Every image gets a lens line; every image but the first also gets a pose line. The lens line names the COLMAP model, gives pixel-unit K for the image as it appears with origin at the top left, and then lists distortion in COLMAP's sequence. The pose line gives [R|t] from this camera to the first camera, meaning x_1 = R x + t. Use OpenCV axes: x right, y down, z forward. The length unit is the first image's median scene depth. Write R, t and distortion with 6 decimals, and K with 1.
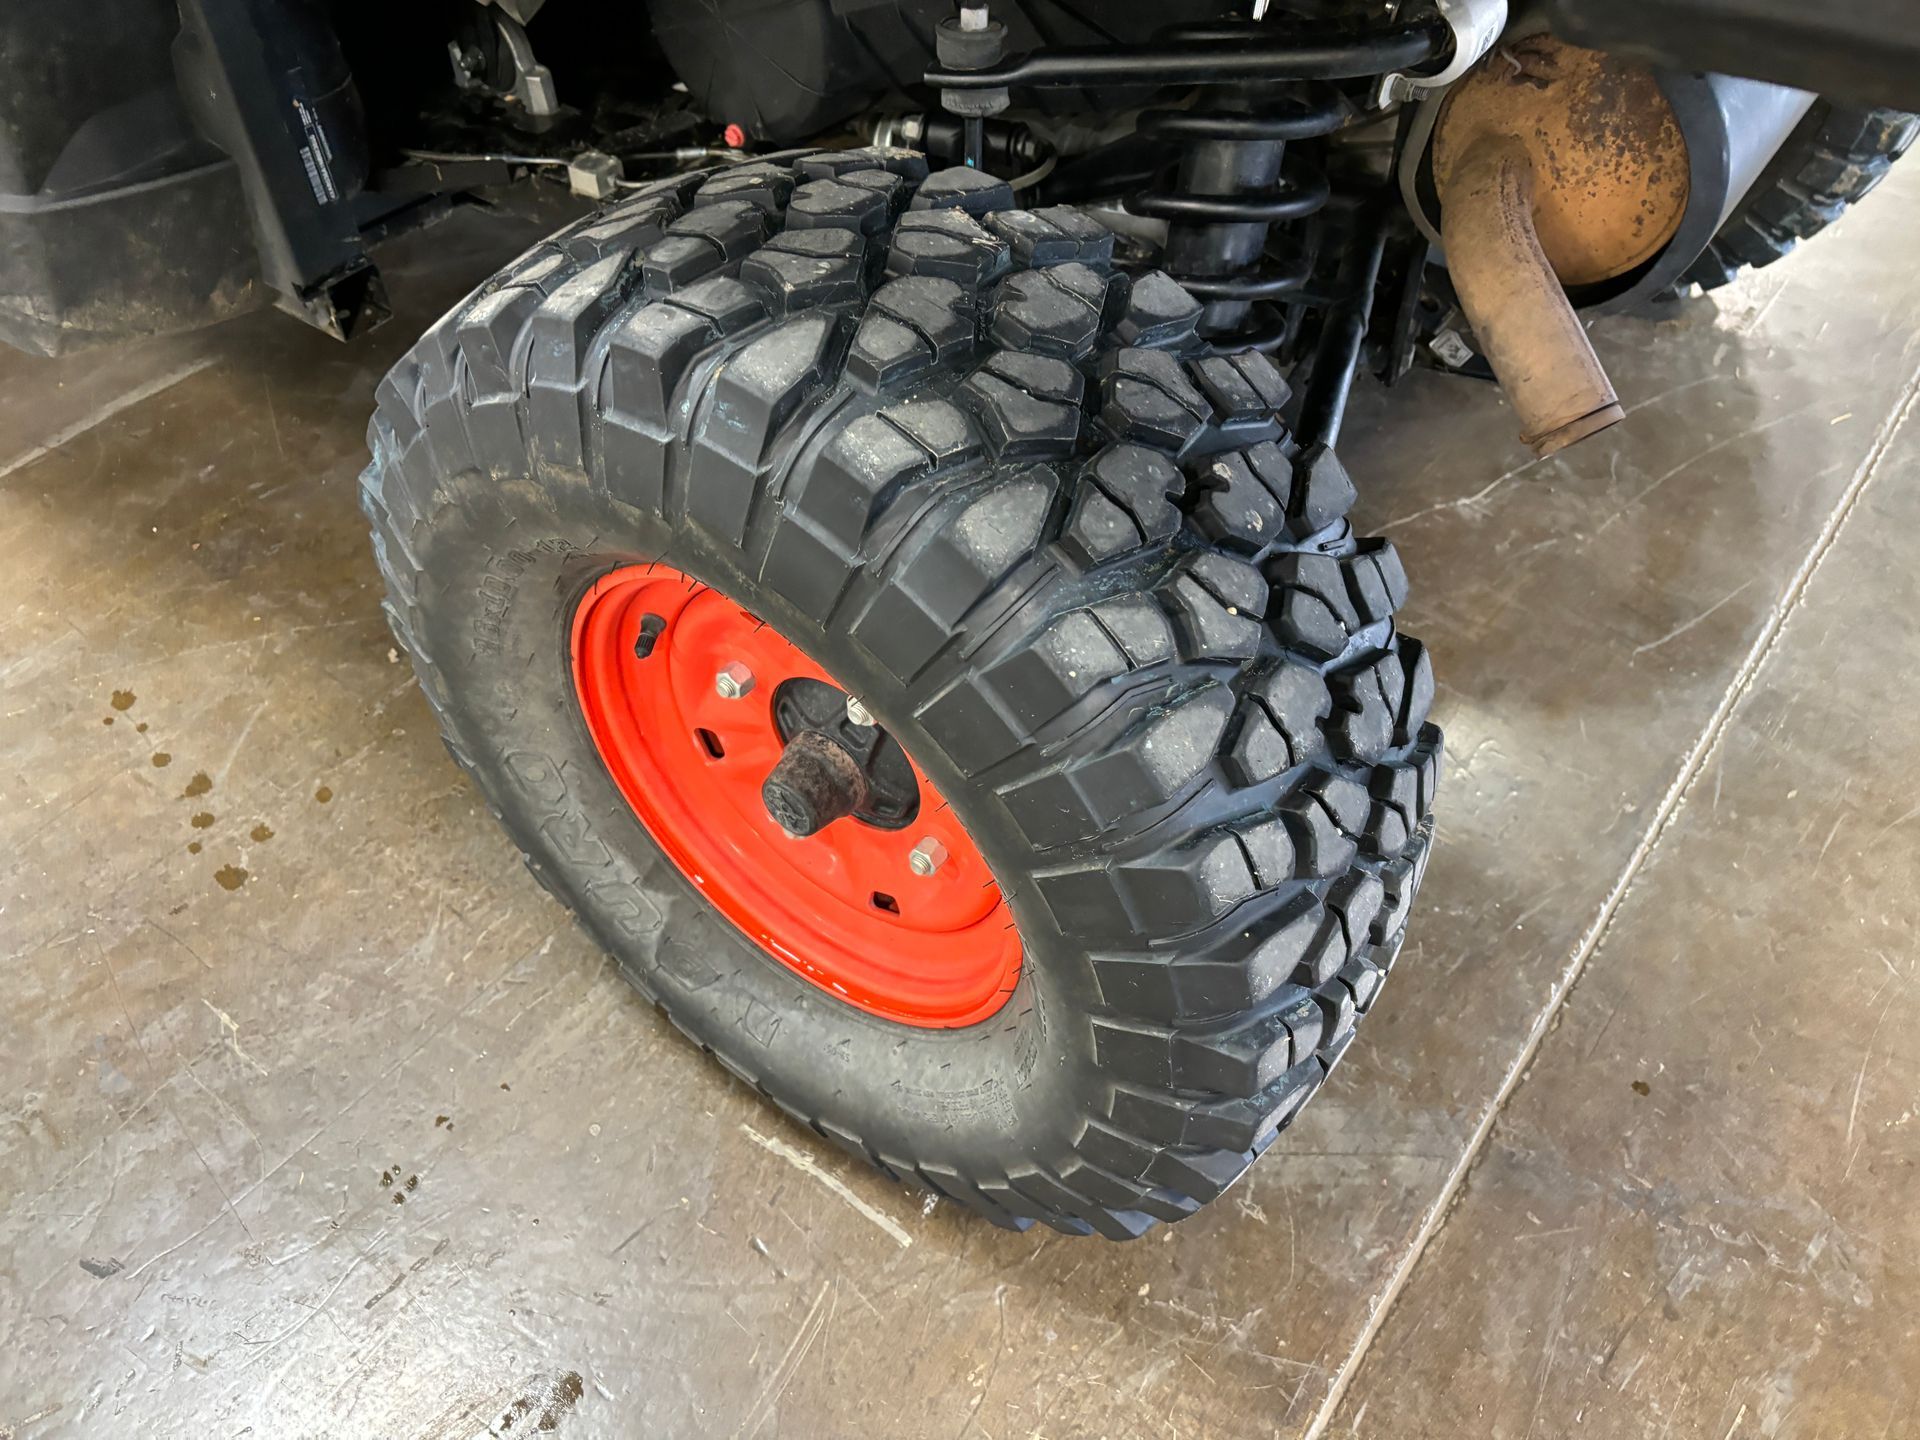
lens RADIAL K [[1445.5, 0, 948.8], [0, 1445.5, 723.4], [0, 0, 1]] dist [0.042325, -0.050241]
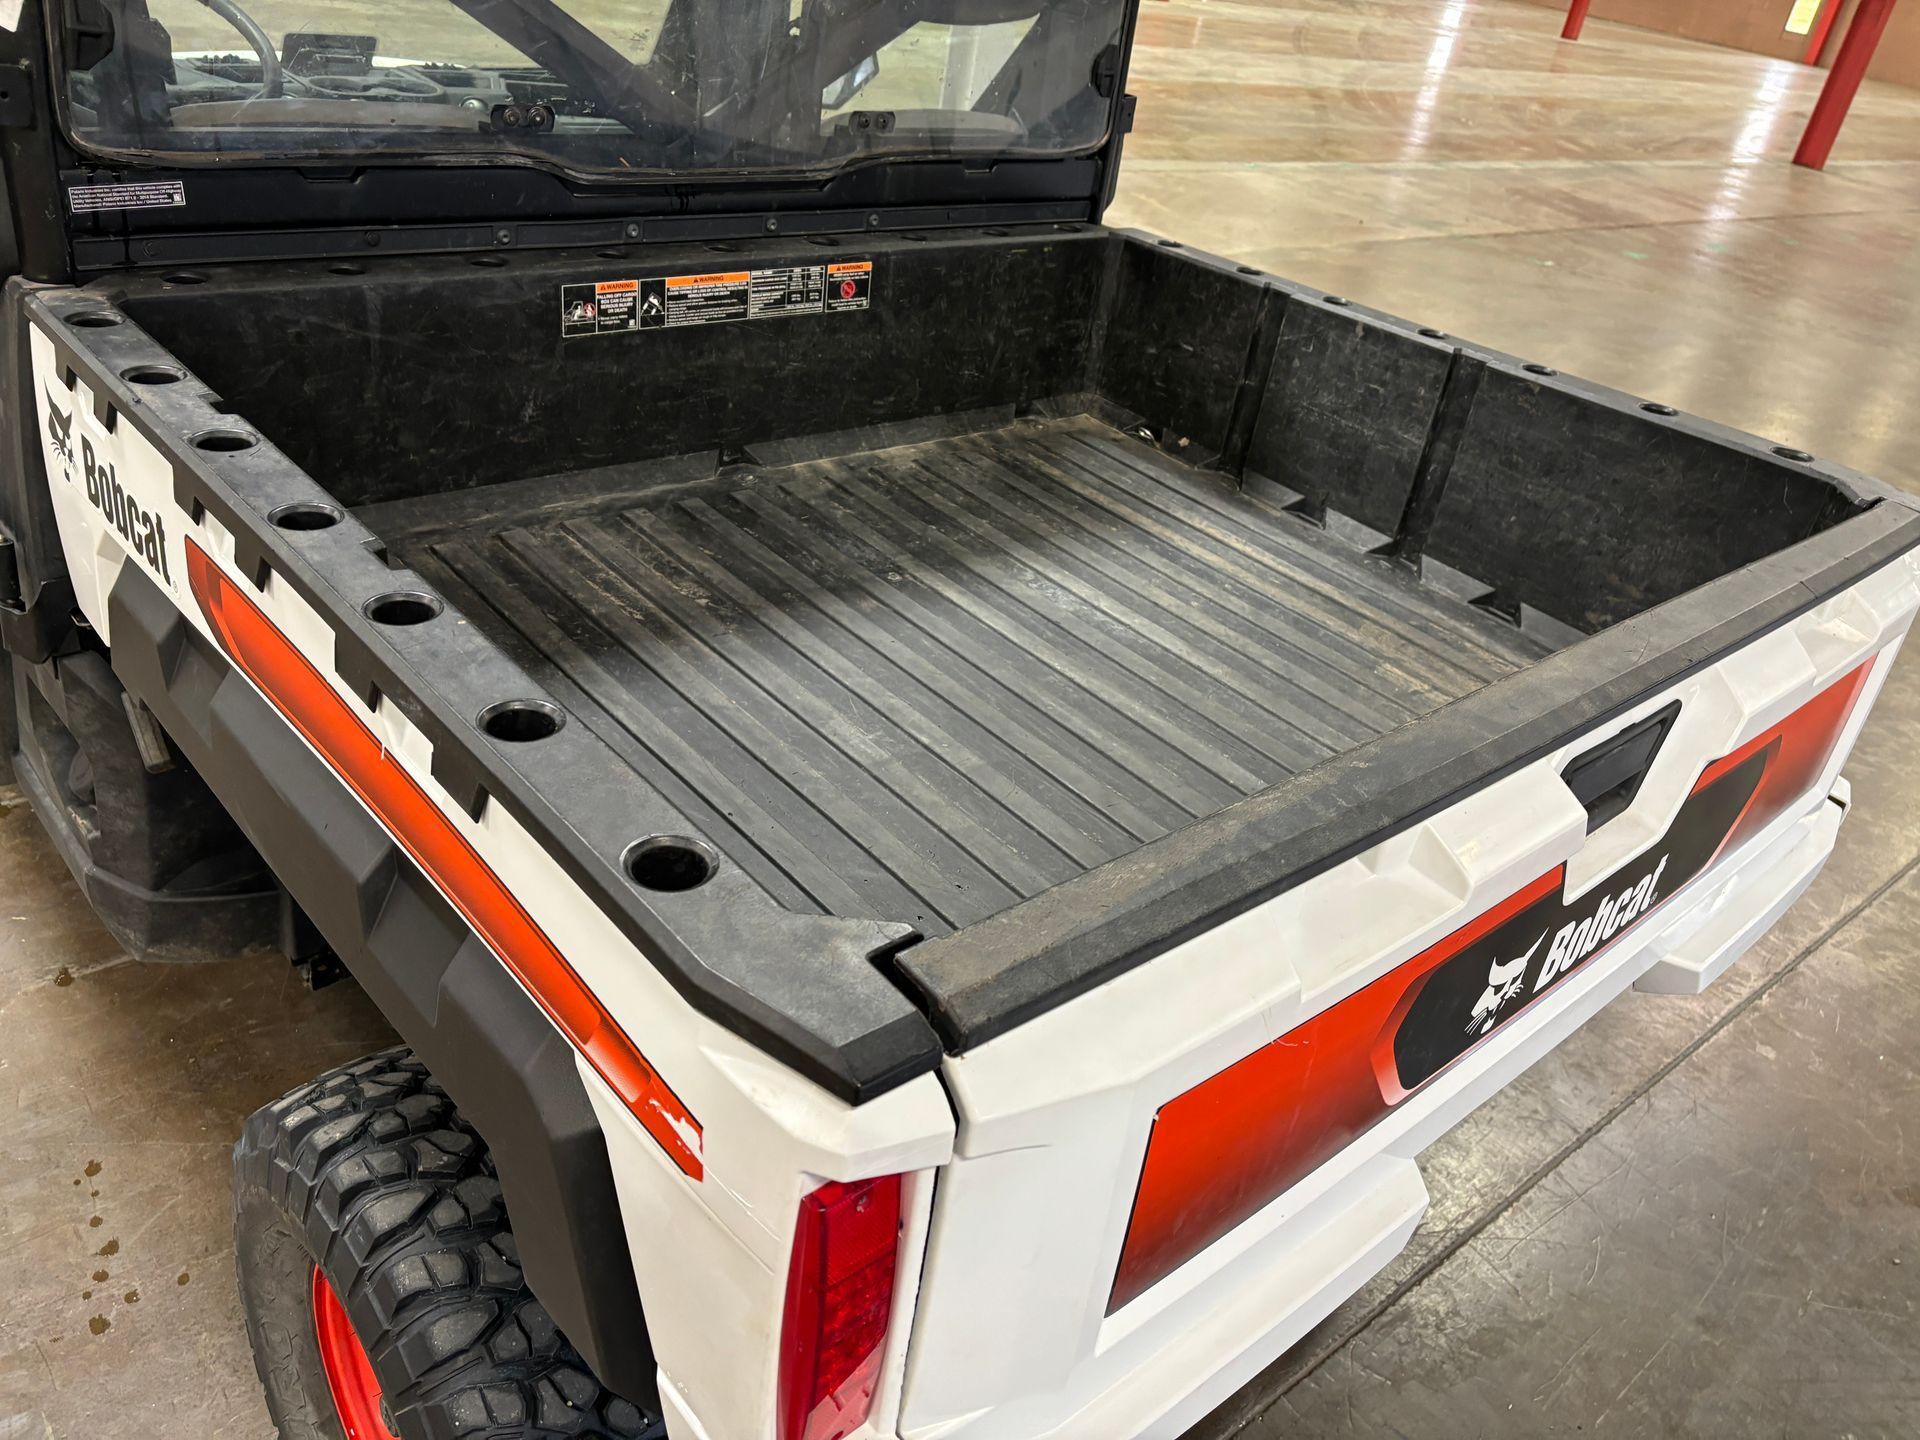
lens RADIAL K [[1433.8, 0, 956.1], [0, 1433.8, 714.2], [0, 0, 1]] dist [0.076398, -0.086878]
pose [[0.965967, 0.238273, -0.100667, 0.447235], [-0.257745, 0.919459, -0.296923, -0.319207], [0.021810, 0.312764, 0.949580, -0.743514]]
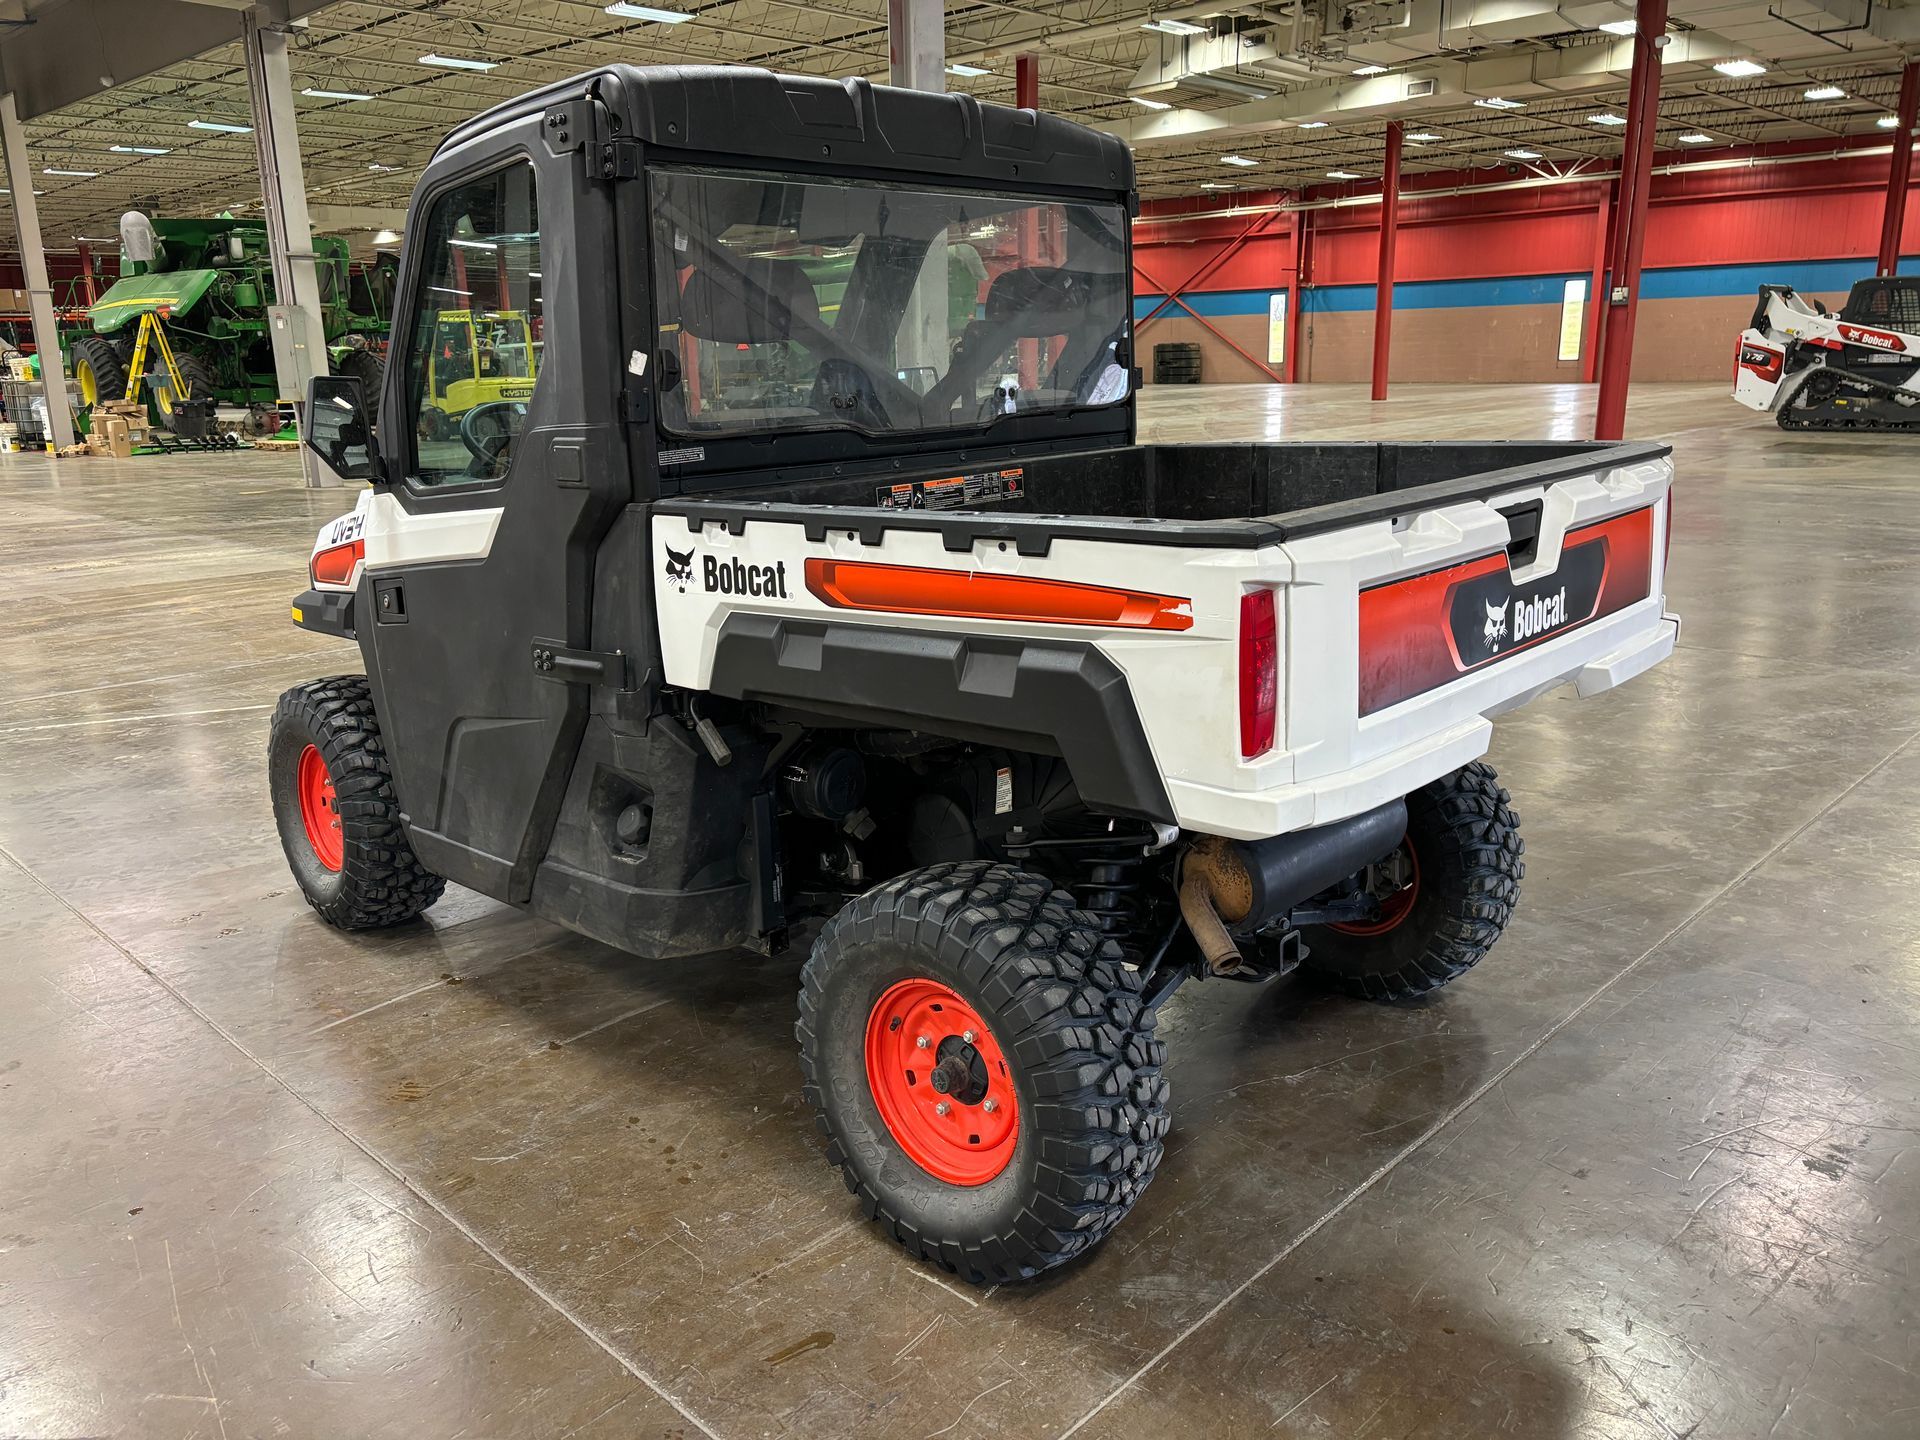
lens RADIAL K [[1433.8, 0, 956.1], [0, 1433.8, 714.2], [0, 0, 1]] dist [0.076398, -0.086878]
pose [[0.993685, 0.008929, -0.111854, 0.197687], [-0.070534, 0.824973, -0.560753, 0.922626], [0.087270, 0.565102, 0.820393, -1.481705]]
